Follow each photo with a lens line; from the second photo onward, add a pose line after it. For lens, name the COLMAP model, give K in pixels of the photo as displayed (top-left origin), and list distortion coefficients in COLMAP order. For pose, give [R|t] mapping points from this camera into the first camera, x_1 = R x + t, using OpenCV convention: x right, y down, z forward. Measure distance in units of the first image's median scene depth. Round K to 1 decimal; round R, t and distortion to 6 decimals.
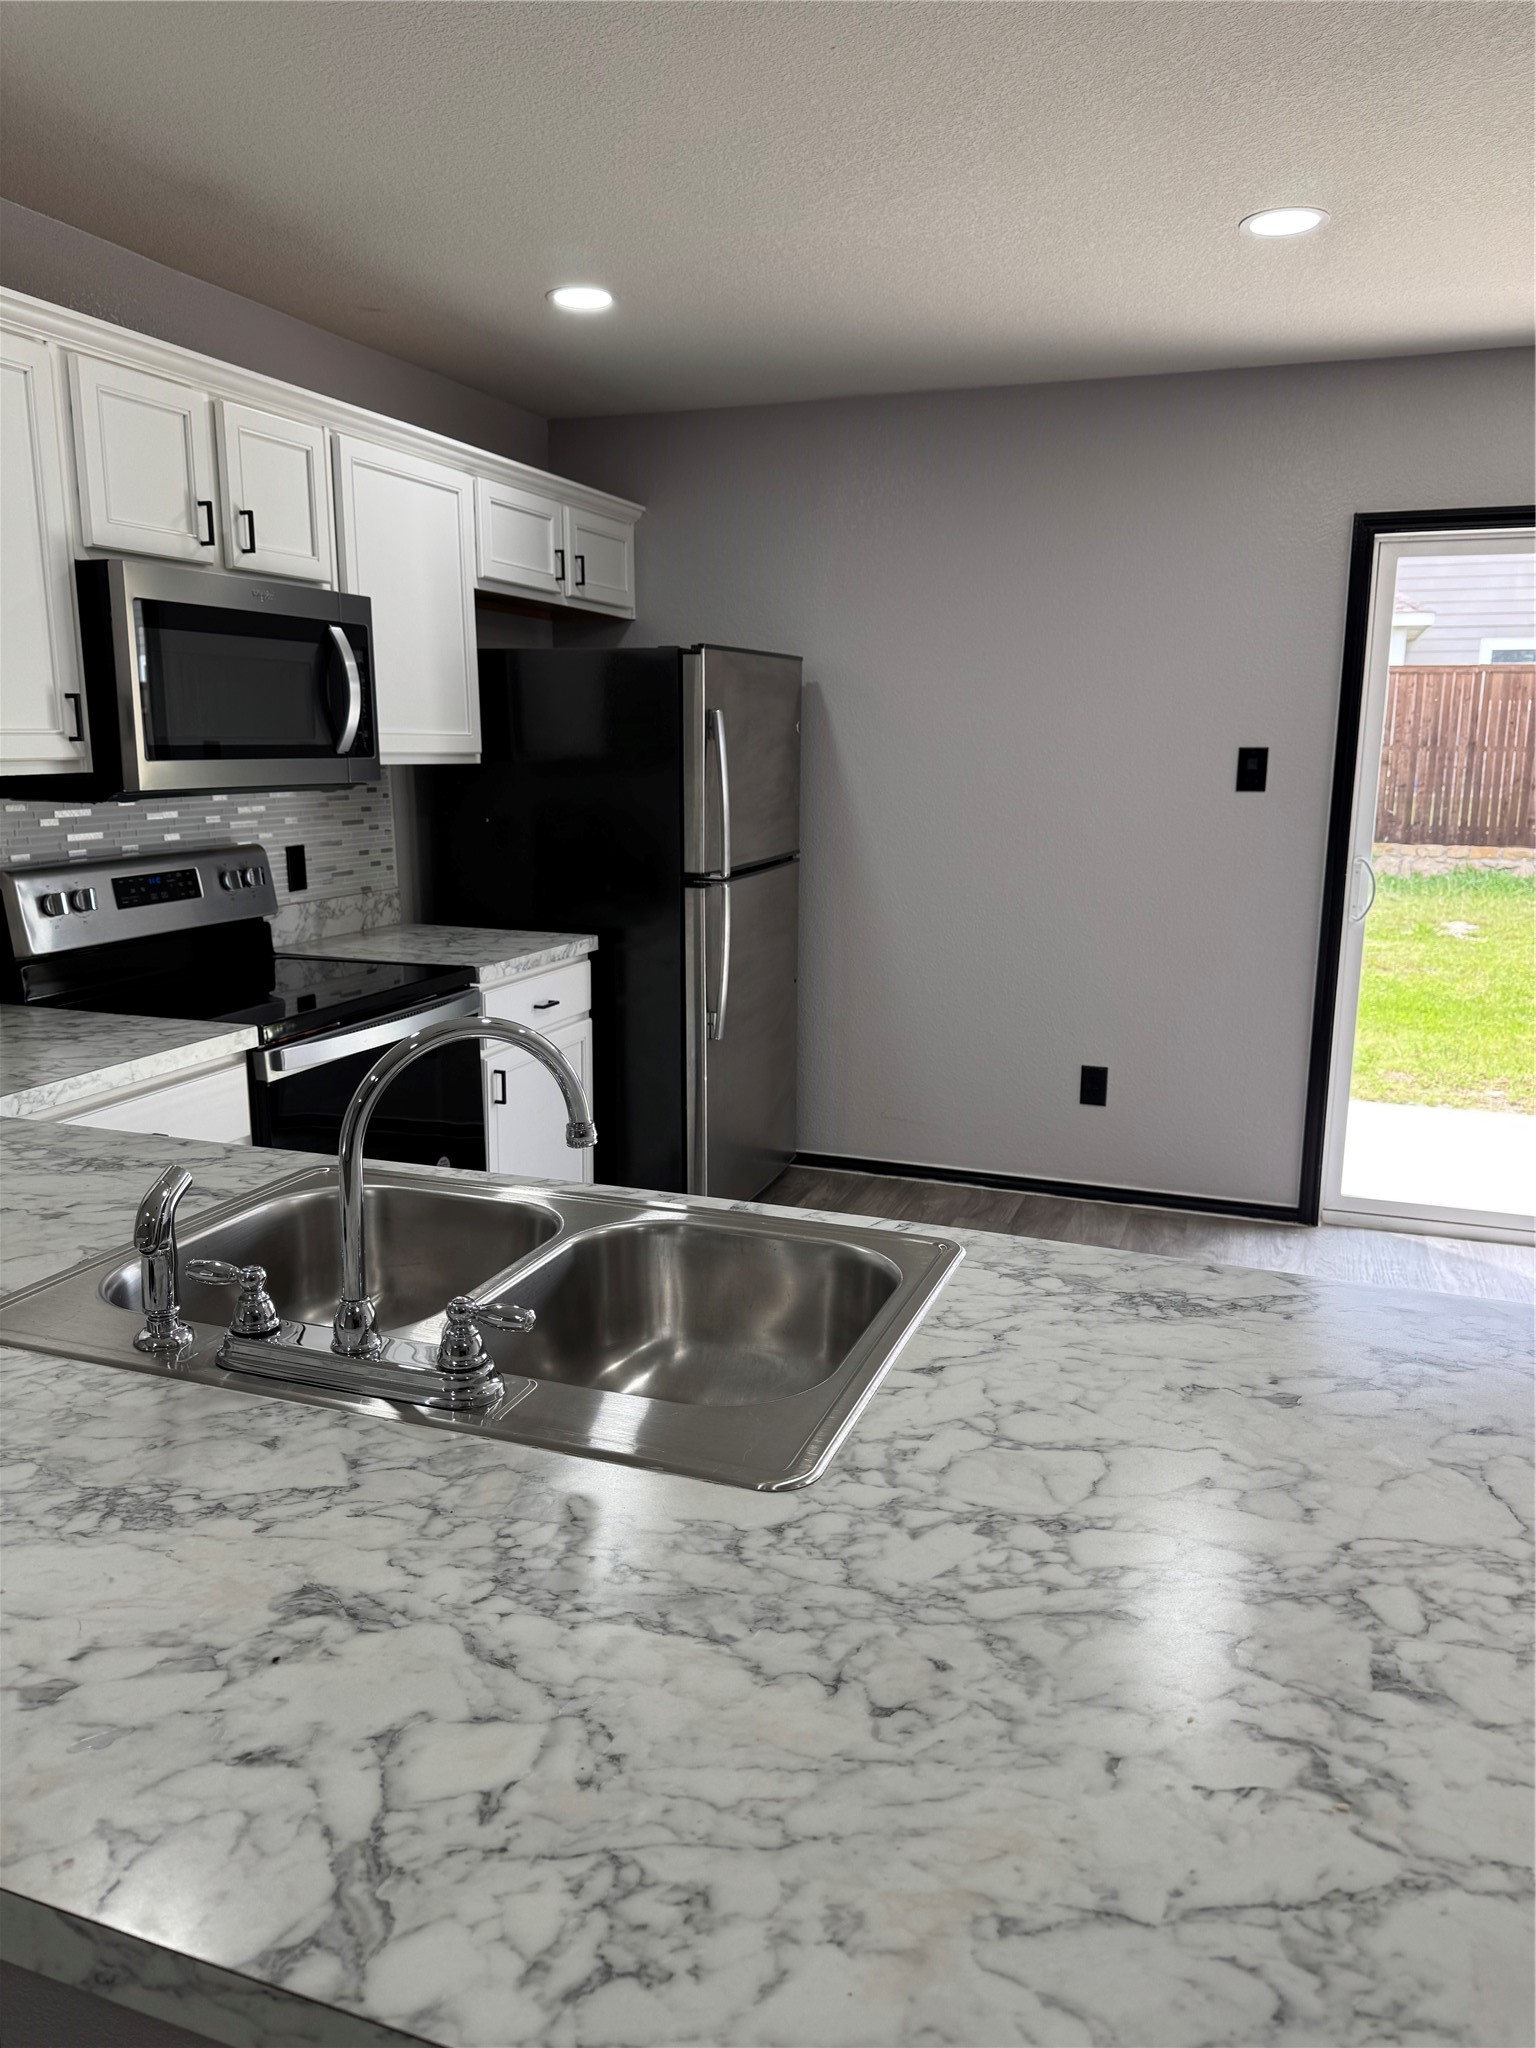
lens RADIAL K [[1438.4, 0, 771.1], [0, 1438.4, 1012.4], [0, 0, 1]] dist [0.033720, -0.027842]
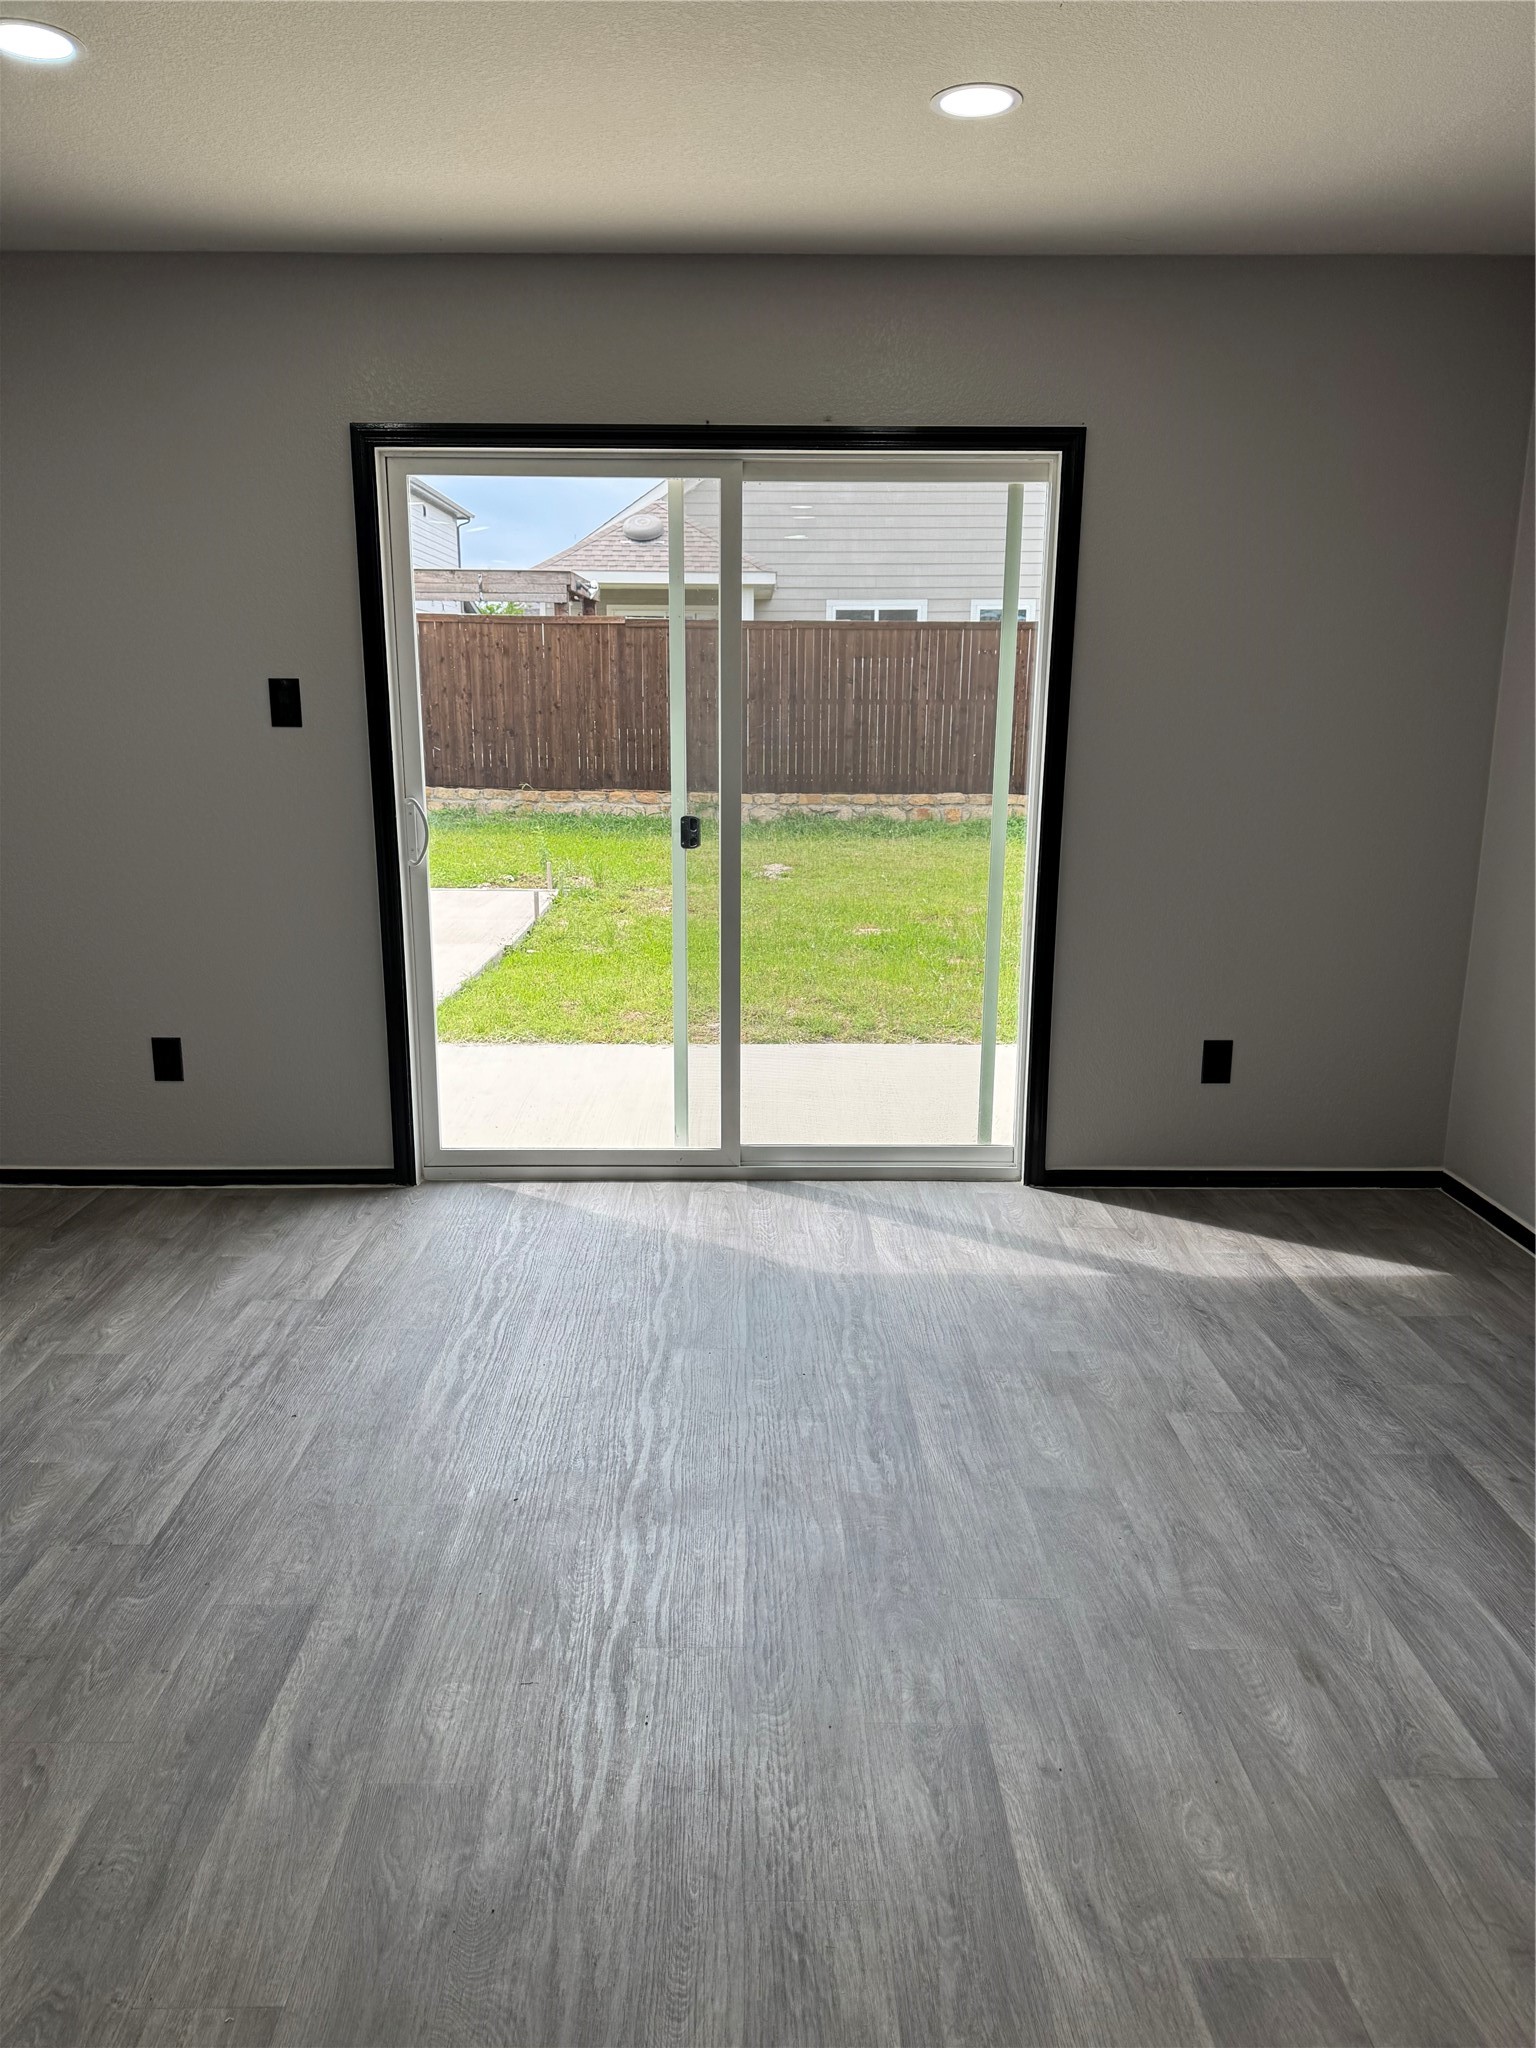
lens RADIAL K [[1438.4, 0, 771.0], [0, 1438.4, 1037.1], [0, 0, 1]] dist [0.033720, -0.027842]
pose [[0.932036, -0.083758, 0.352553, 0.258276], [0.067964, 0.996060, 0.056966, 0.010852], [-0.355935, -0.029134, 0.934056, 0.024796]]
